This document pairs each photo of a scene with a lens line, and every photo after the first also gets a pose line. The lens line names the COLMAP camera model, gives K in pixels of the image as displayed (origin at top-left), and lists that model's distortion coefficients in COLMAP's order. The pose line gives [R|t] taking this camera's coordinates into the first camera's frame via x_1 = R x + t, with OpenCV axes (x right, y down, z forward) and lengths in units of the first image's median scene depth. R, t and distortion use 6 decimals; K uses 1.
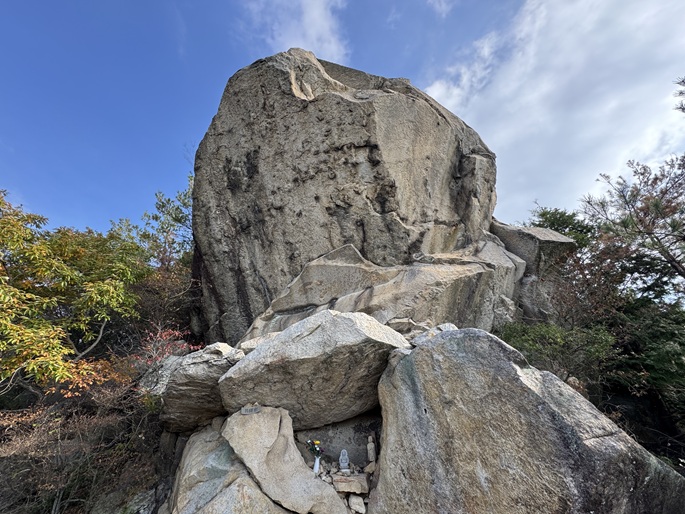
lens RADIAL K [[275.7, 0, 340.9], [0, 275.7, 252.8], [0, 0, 1]] dist [-0.002218, -0.000012]
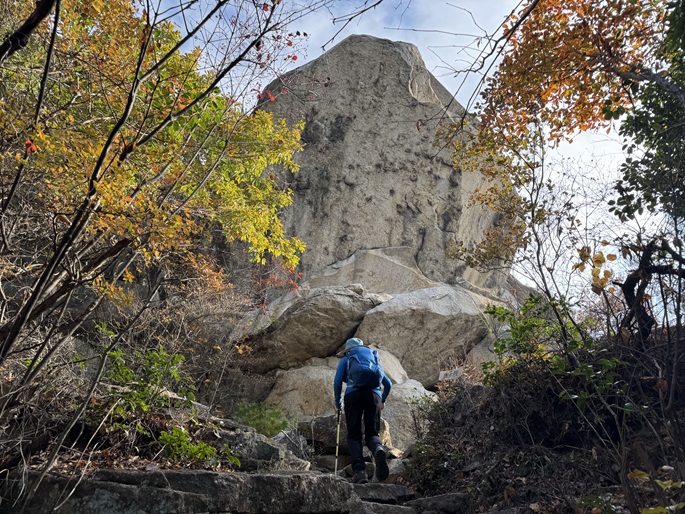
lens RADIAL K [[478.0, 0, 342.3], [0, 478.0, 259.0], [0, 0, 1]] dist [0.063338, 0.000269]
pose [[0.846310, 0.344874, 0.405982, -0.863315], [-0.299610, 0.938332, -0.172528, 0.381950], [-0.440446, 0.024375, 0.897448, -0.457570]]
